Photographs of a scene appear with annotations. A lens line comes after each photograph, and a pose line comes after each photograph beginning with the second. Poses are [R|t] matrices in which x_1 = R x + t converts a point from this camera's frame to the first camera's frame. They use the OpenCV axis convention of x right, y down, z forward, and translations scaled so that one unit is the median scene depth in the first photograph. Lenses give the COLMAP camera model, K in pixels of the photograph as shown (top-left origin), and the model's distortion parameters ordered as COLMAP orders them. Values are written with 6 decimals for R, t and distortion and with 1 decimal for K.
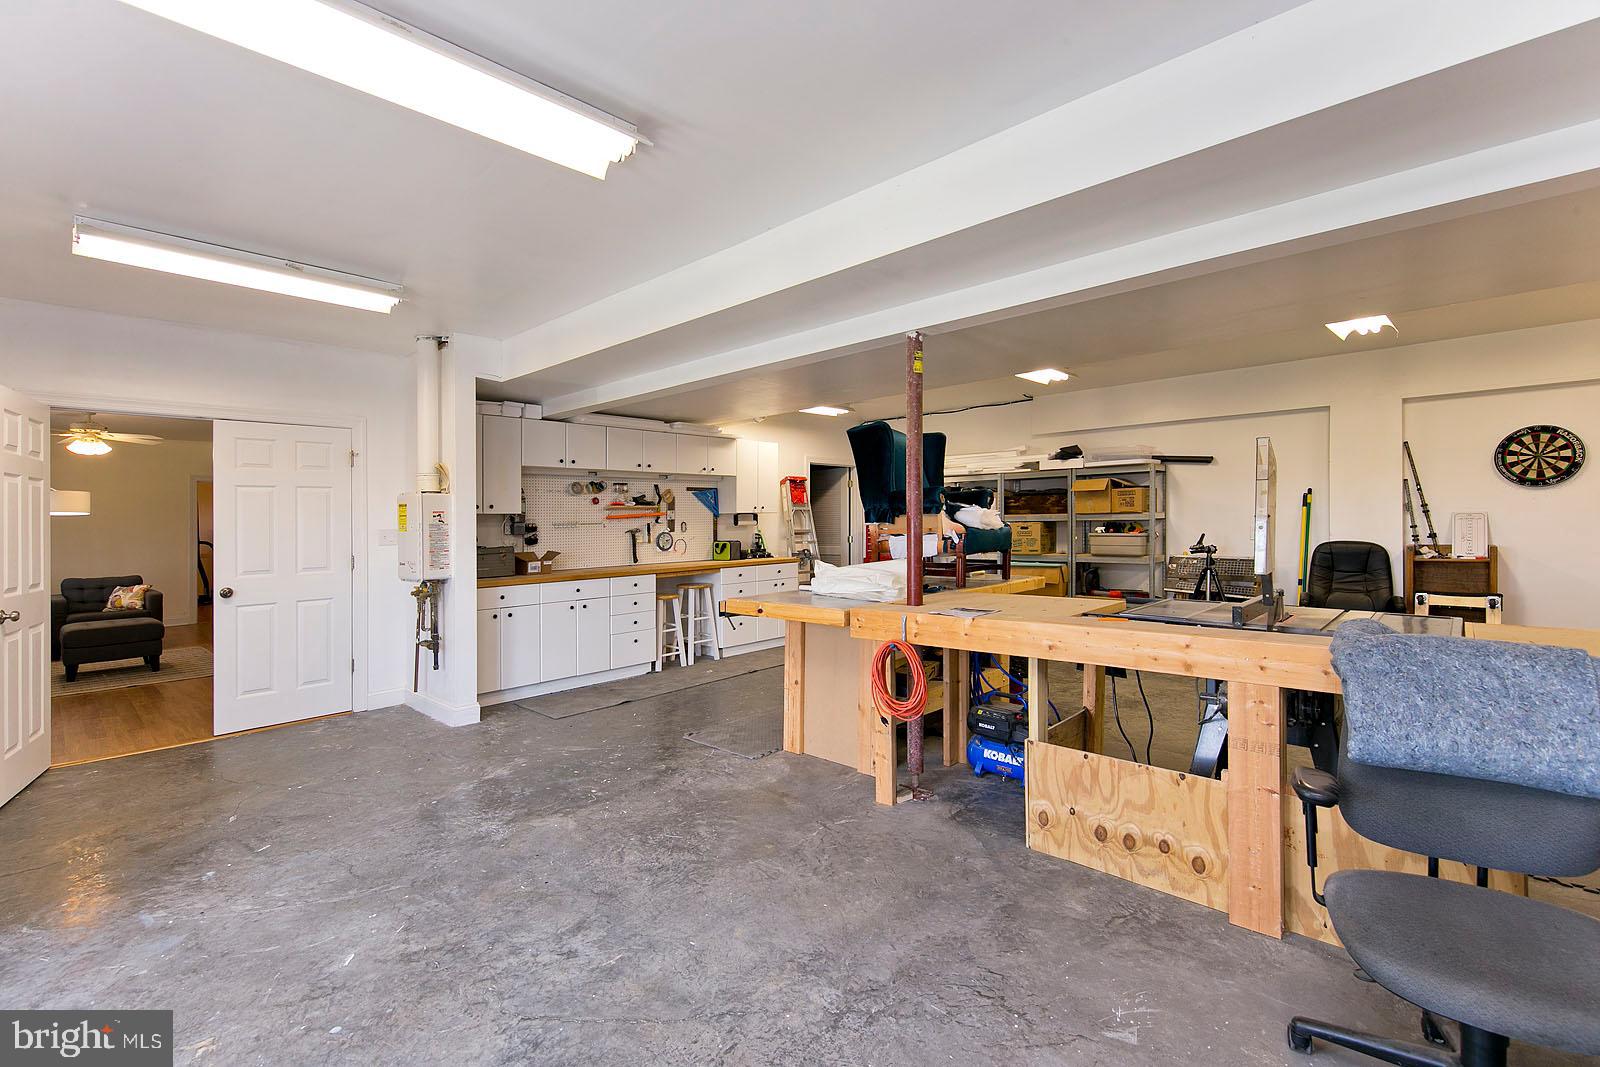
lens RADIAL K [[708.5, 0, 801.1], [0, 708.5, 525.0], [0, 0, 1]] dist [0.000421, 0.000090]
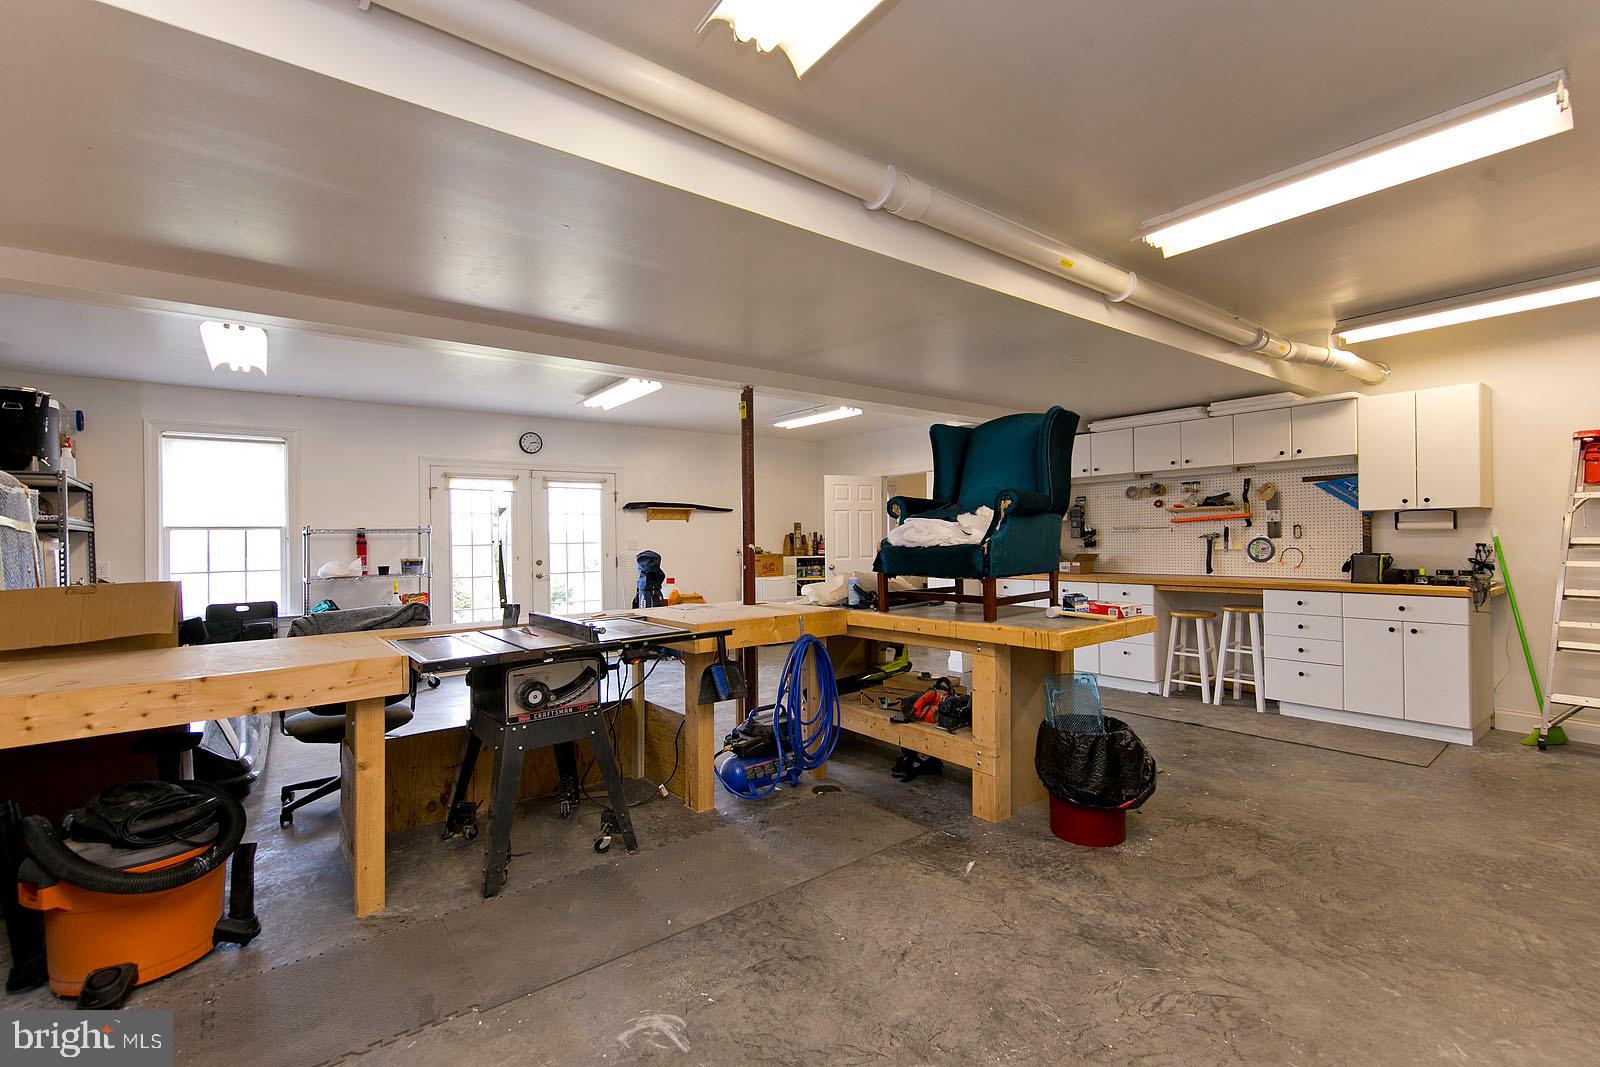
lens RADIAL K [[708.5, 0, 801.1], [0, 708.5, 525.0], [0, 0, 1]] dist [0.000421, 0.000090]
pose [[-0.148948, 0.002130, -0.988843, 0.672297], [0.014179, 0.999899, 0.000018, -0.011914], [0.988743, -0.014018, -0.148963, 0.631540]]
